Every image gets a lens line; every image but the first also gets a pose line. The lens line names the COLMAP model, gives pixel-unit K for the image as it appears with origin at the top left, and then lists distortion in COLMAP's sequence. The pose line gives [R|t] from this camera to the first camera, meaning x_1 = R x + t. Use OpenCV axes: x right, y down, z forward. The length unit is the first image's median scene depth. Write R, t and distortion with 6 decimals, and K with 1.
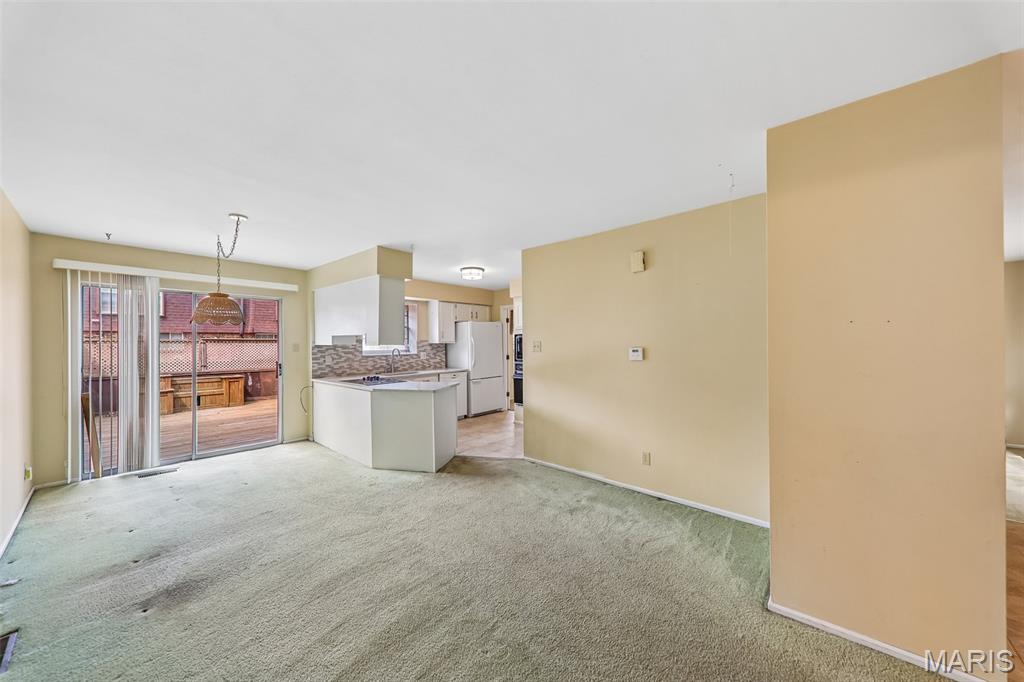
lens RADIAL K [[355.0, 0, 513.0], [0, 355.0, 342.9], [0, 0, 1]] dist [0.012034, -0.006101]
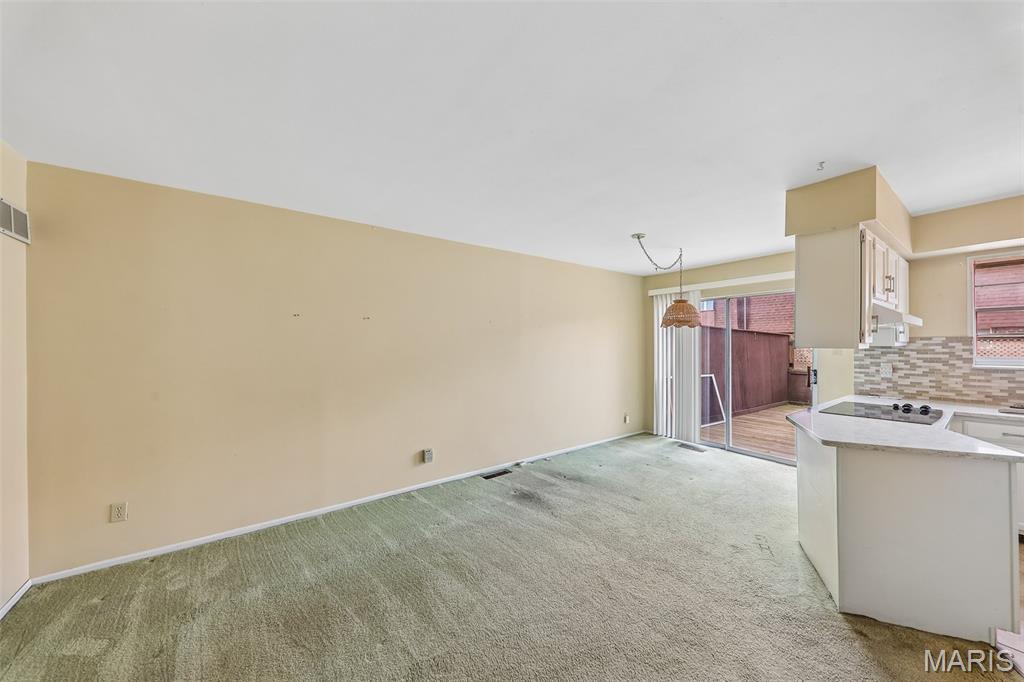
lens RADIAL K [[355.0, 0, 513.0], [0, 355.0, 342.9], [0, 0, 1]] dist [0.012034, -0.006101]
pose [[-0.222192, 0.000085, -0.975003, 0.250060], [0.003275, 0.999994, -0.000659, -0.002324], [0.974997, -0.003340, -0.222191, 0.473100]]
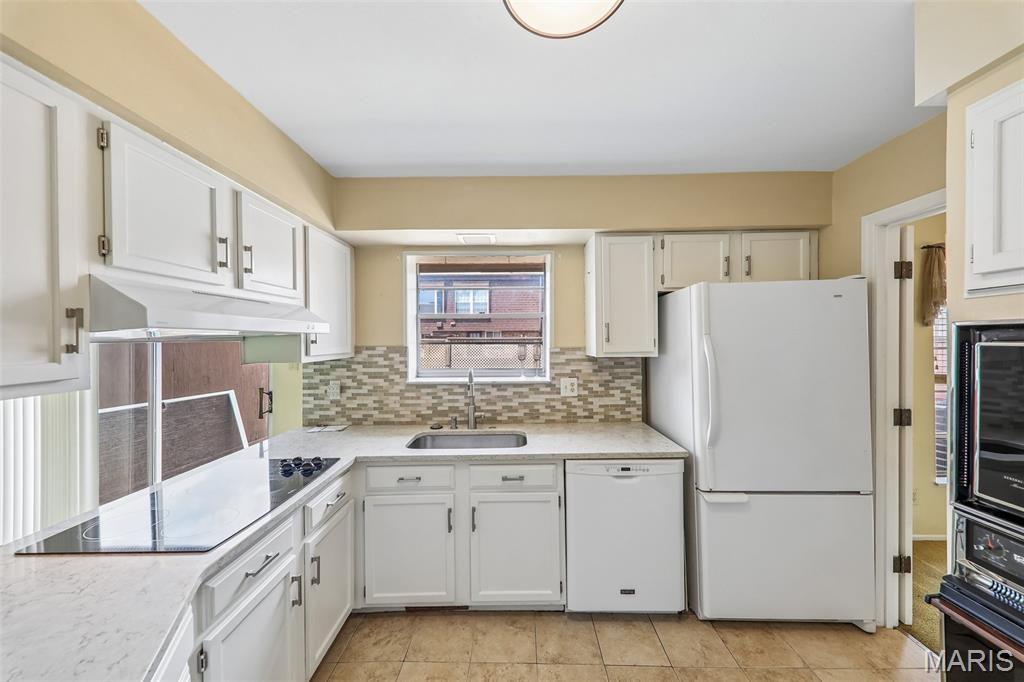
lens RADIAL K [[351.4, 0, 513.8], [0, 351.4, 342.5], [0, 0, 1]] dist [0.013679, 0.000019]
pose [[0.652415, 0.008740, -0.757812, -0.004122], [-0.000706, 0.999940, 0.010925, -0.020145], [0.757862, -0.006592, 0.652382, 0.847280]]
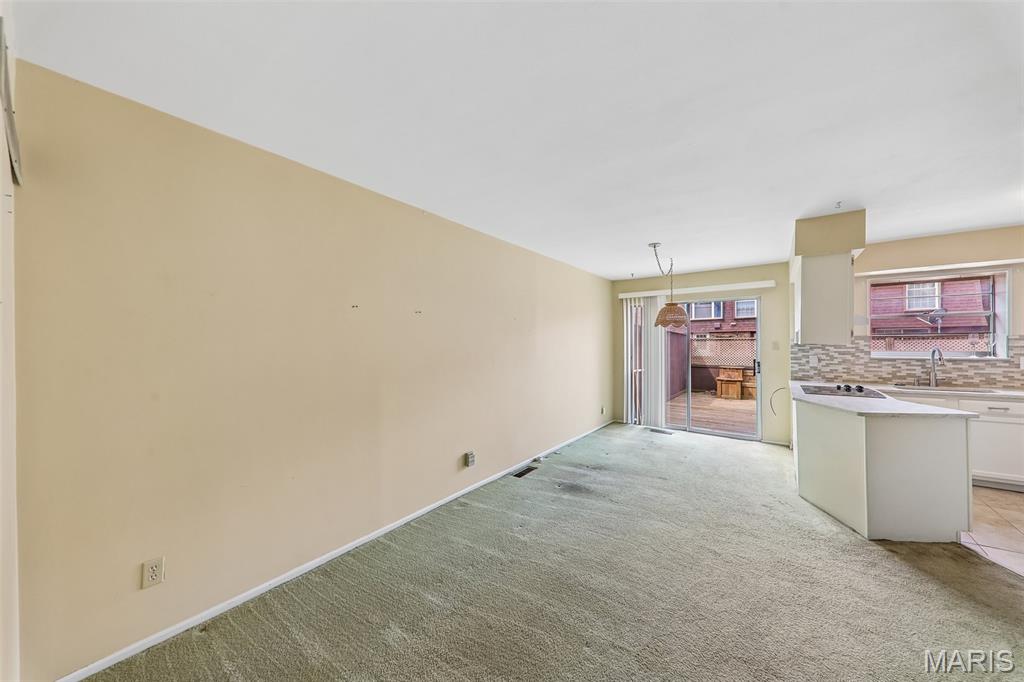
lens RADIAL K [[355.0, 0, 513.0], [0, 355.0, 342.9], [0, 0, 1]] dist [0.012034, -0.006101]
pose [[0.077445, 0.003675, -0.996990, 0.269156], [0.003339, 0.999987, 0.003945, -0.000408], [0.996991, -0.003635, 0.077432, 0.210432]]
